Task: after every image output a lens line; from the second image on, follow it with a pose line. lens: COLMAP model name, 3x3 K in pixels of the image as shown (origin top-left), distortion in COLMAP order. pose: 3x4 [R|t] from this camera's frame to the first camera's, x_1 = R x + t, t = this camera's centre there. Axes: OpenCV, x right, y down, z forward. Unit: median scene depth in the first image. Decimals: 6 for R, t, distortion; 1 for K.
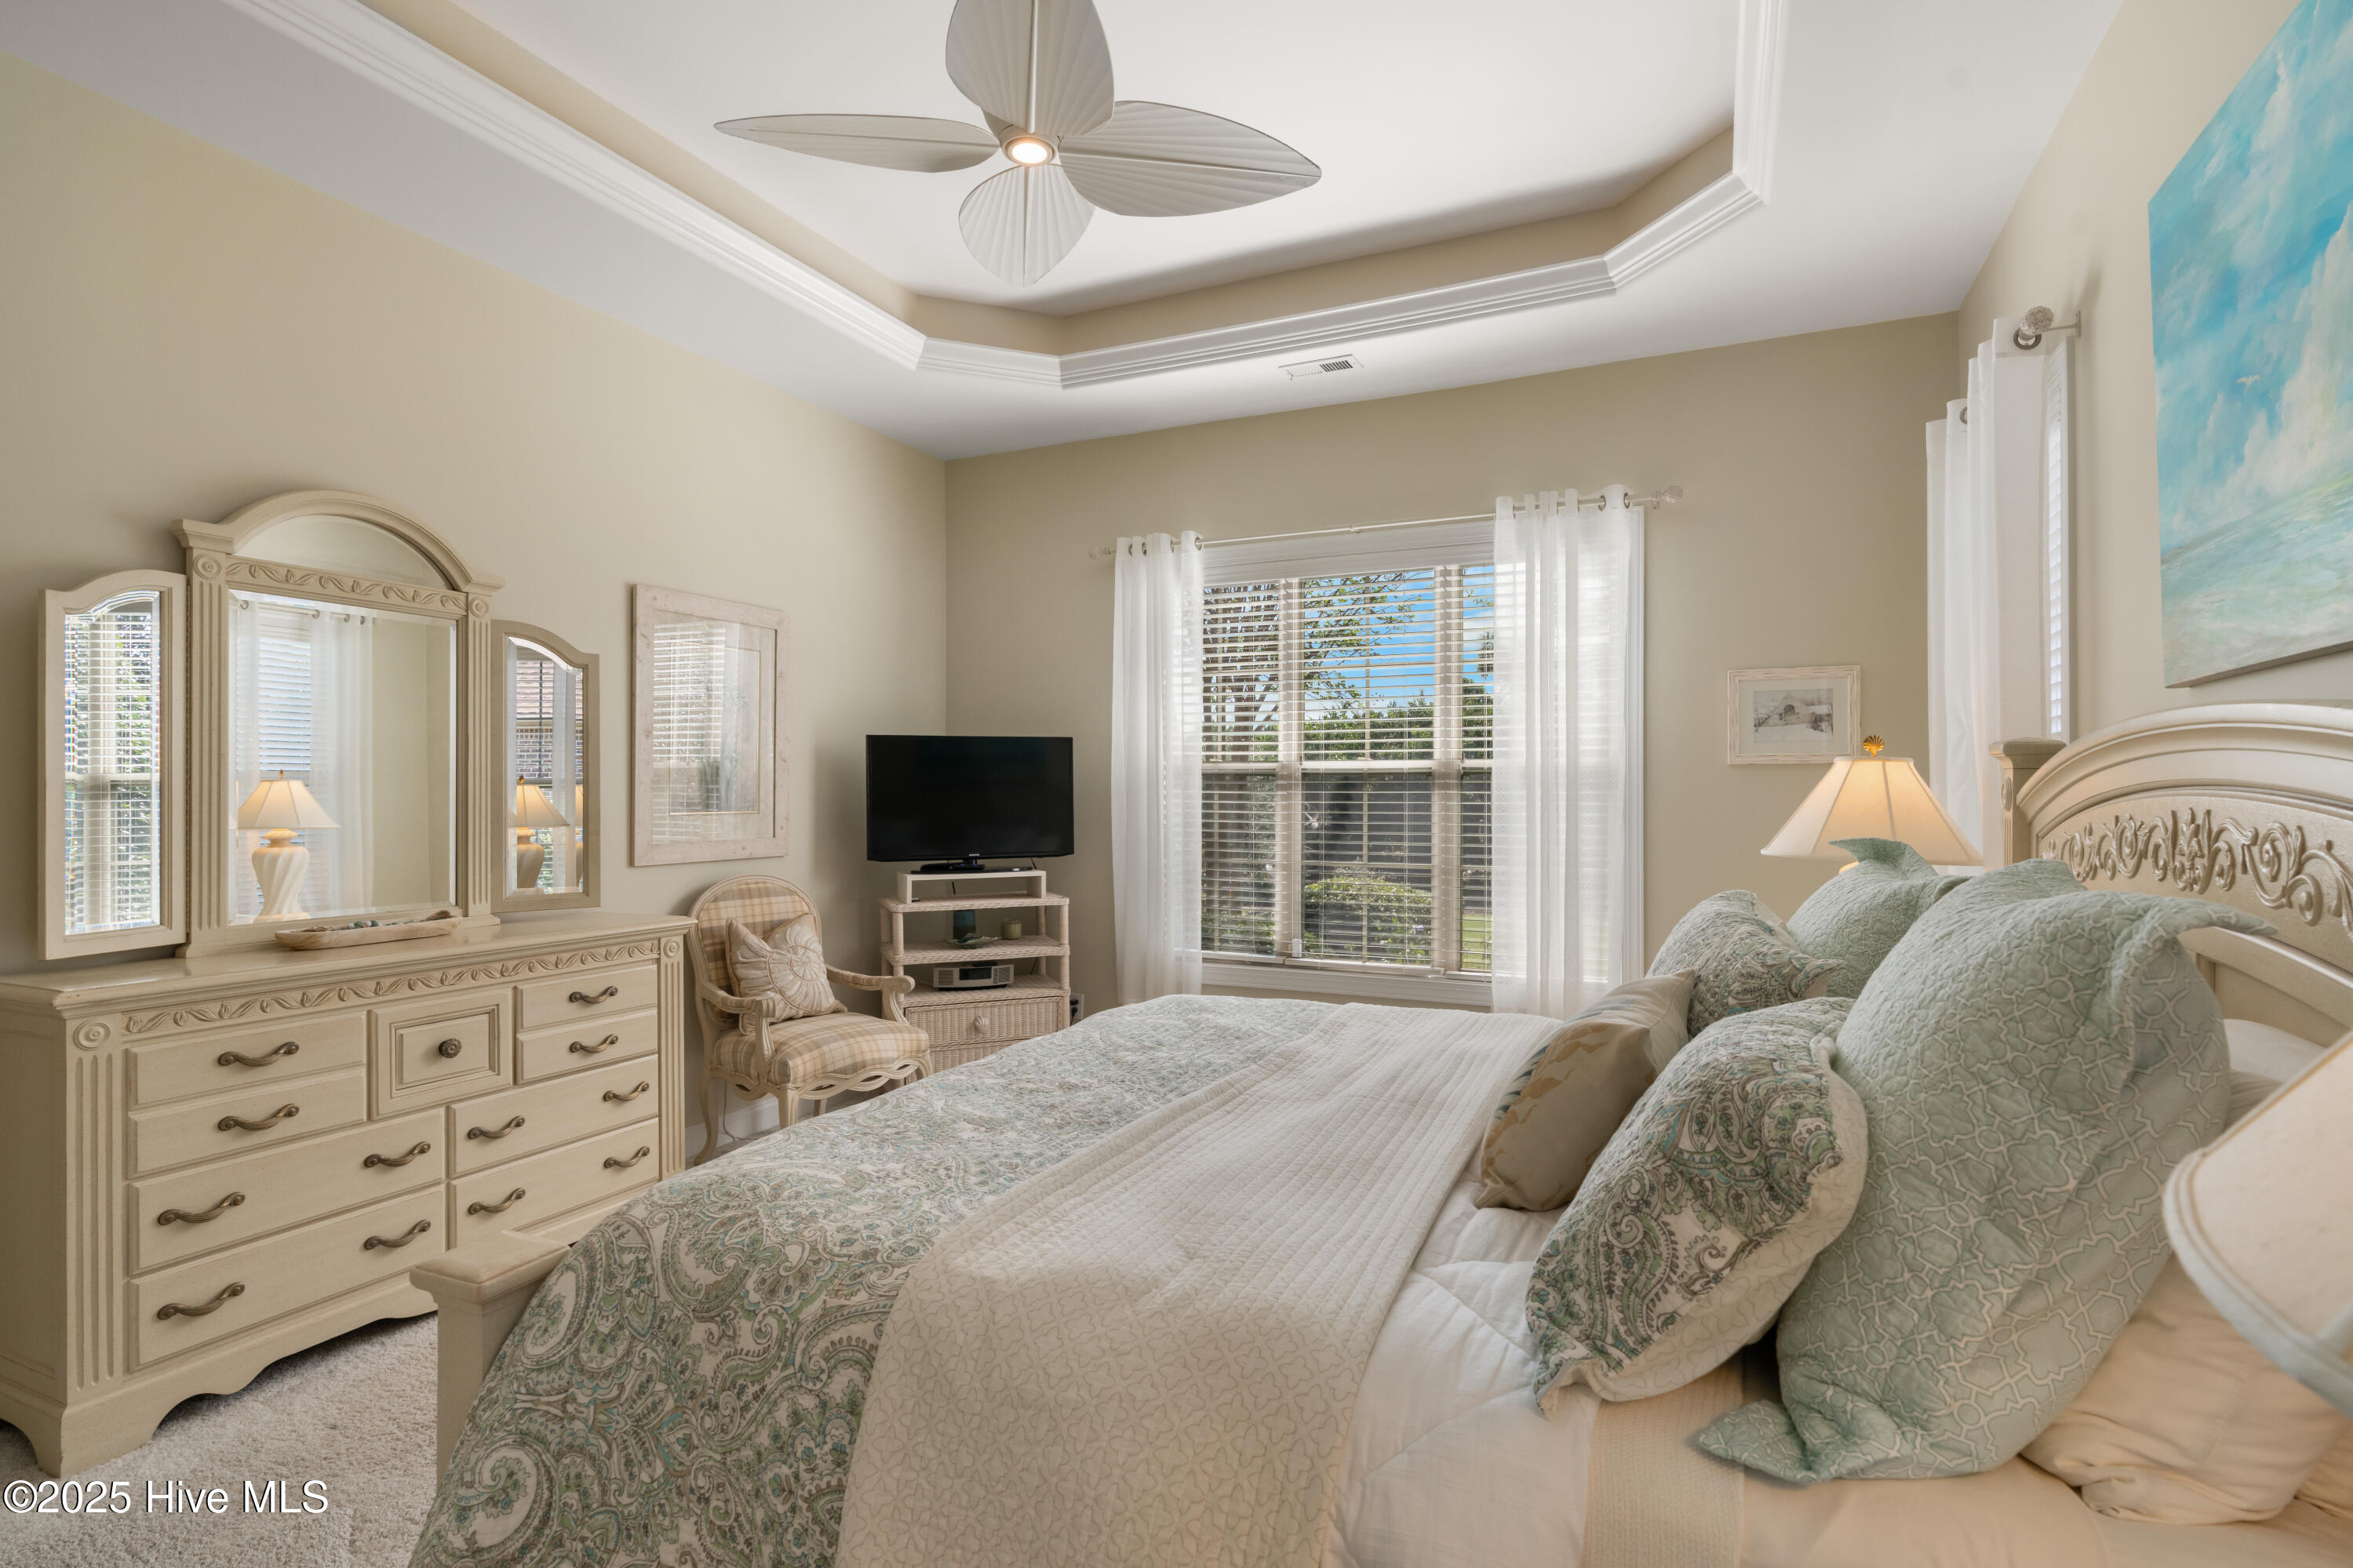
lens RADIAL K [[1128.3, 0, 1176.5], [0, 1128.3, 784.0], [0, 0, 1]] dist [-0.000543, -0.000261]
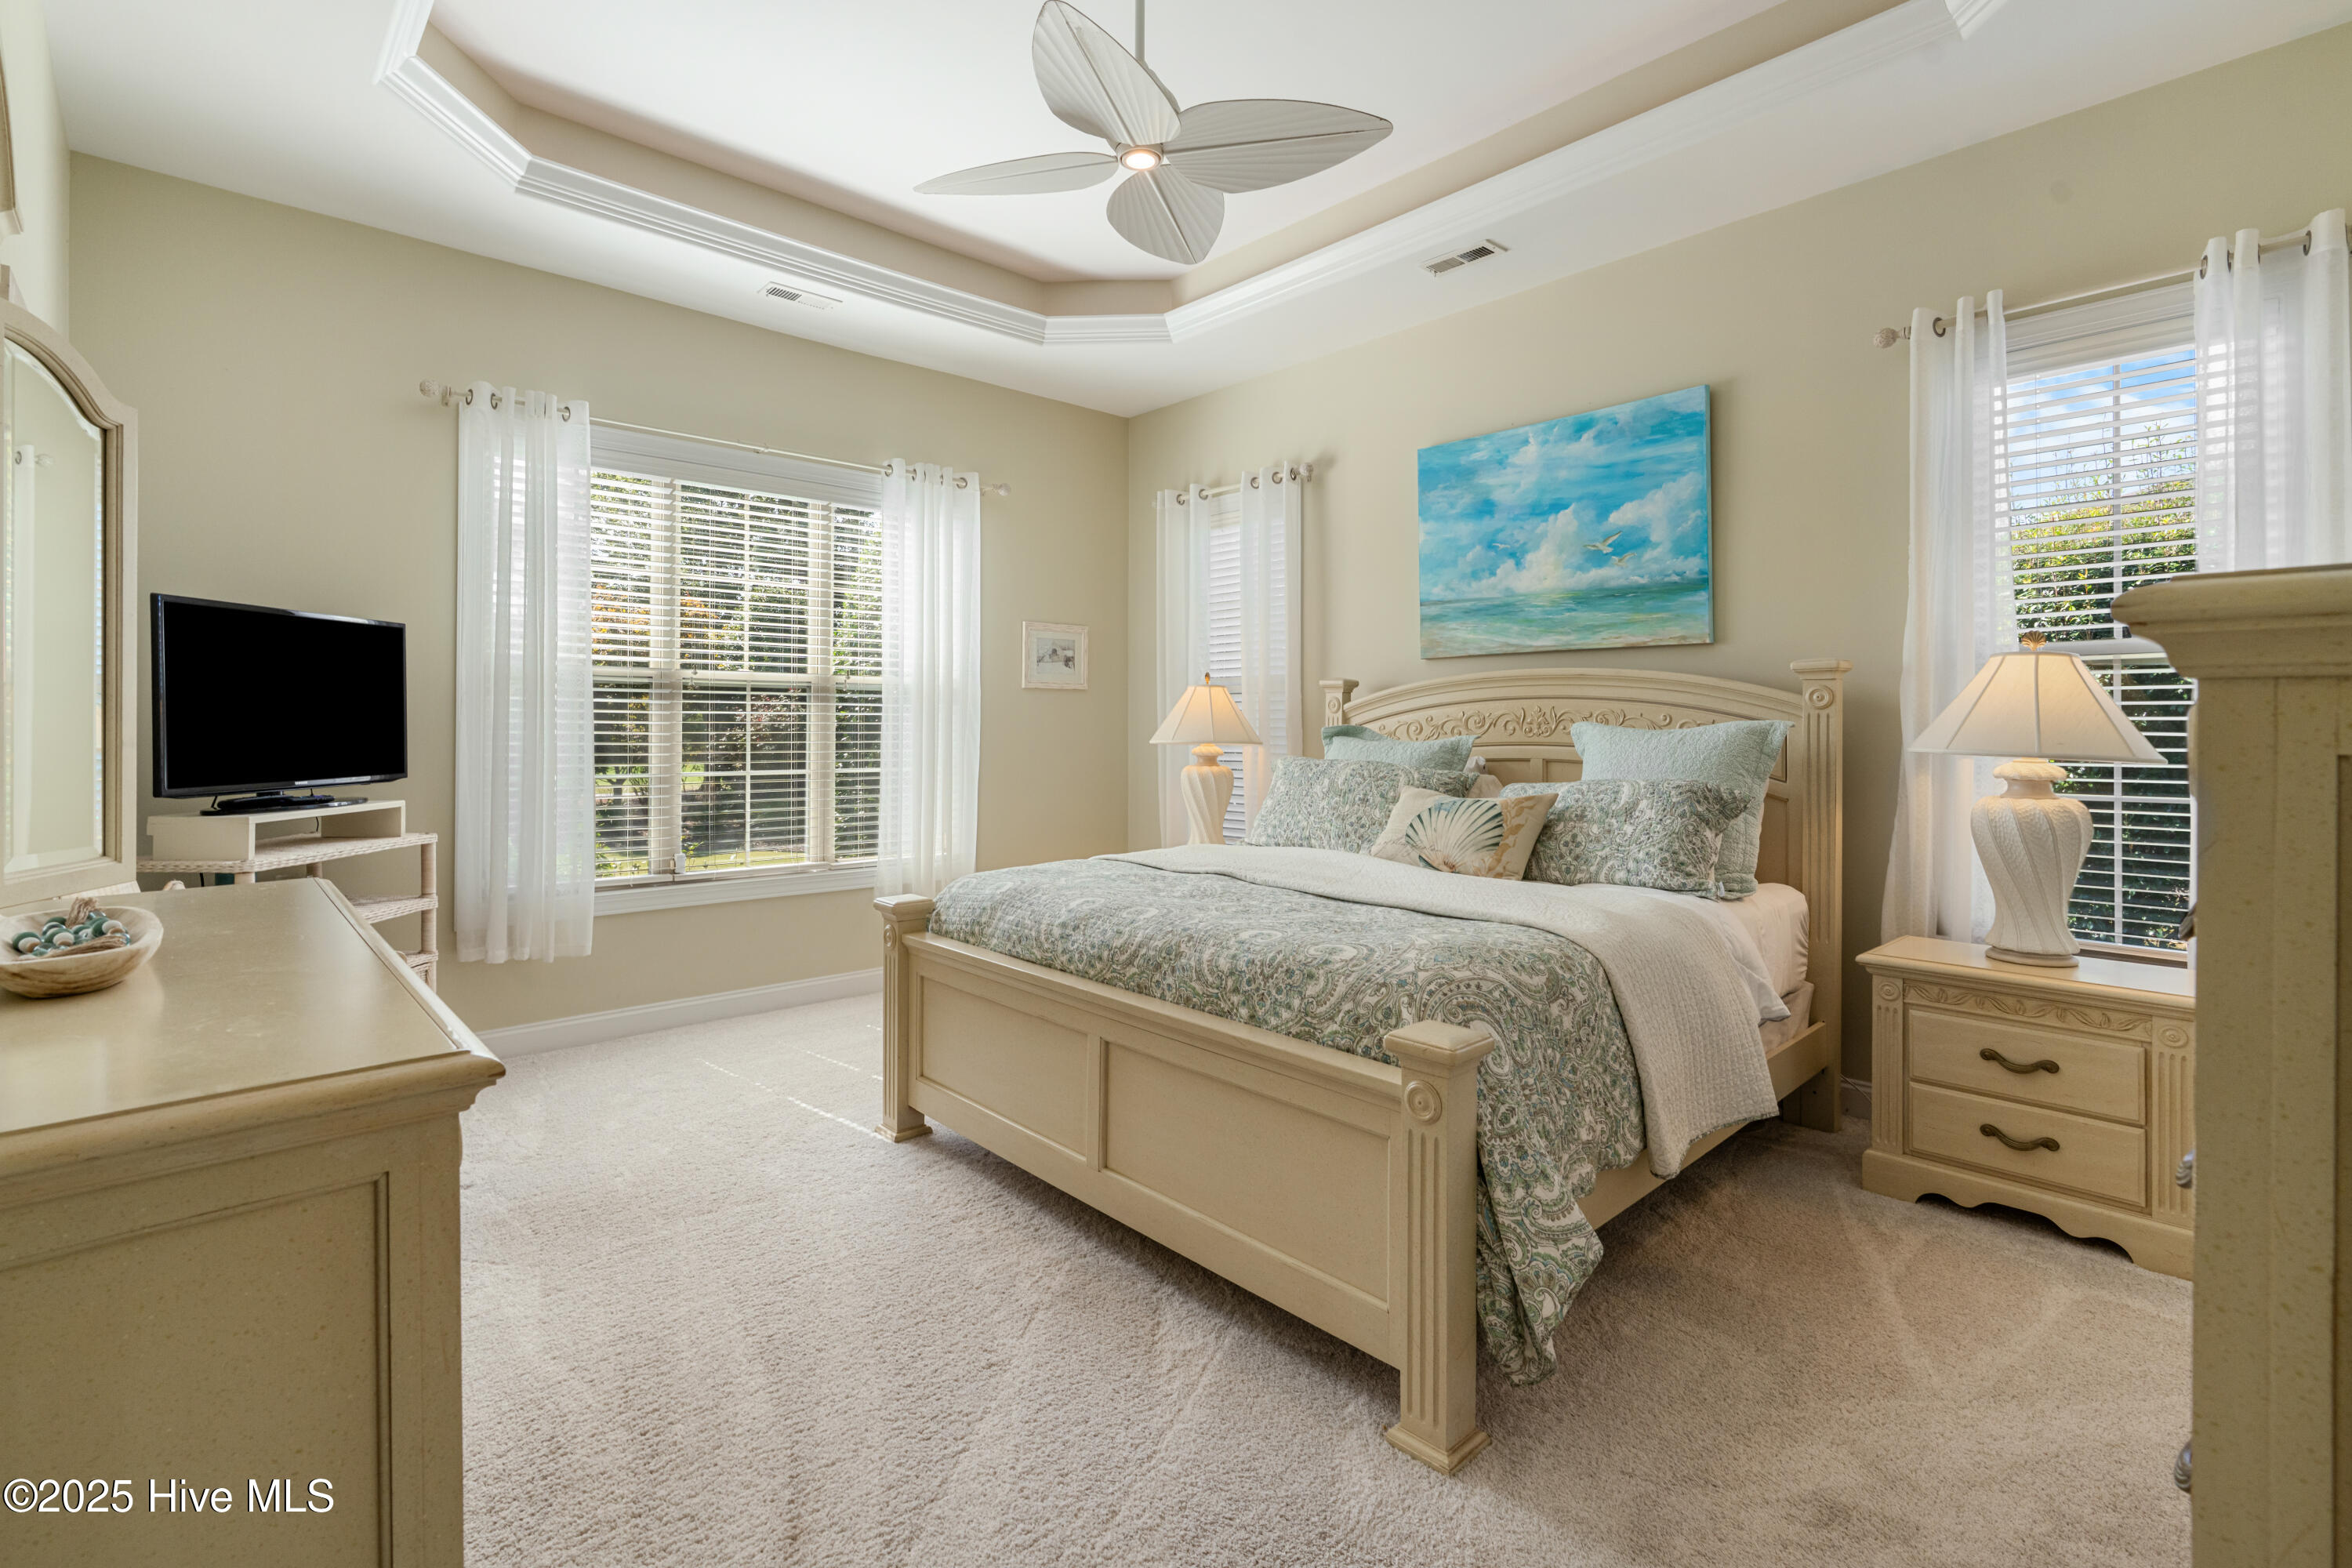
lens RADIAL K [[1073.4, 0, 1179.9], [0, 1073.4, 717.5], [0, 0, 1]] dist [-0.013096, -0.000193]
pose [[0.384178, 0.008908, 0.923216, -0.639459], [-0.008104, 0.999947, -0.006276, 0.025413], [-0.923223, -0.005071, 0.384230, 0.282844]]
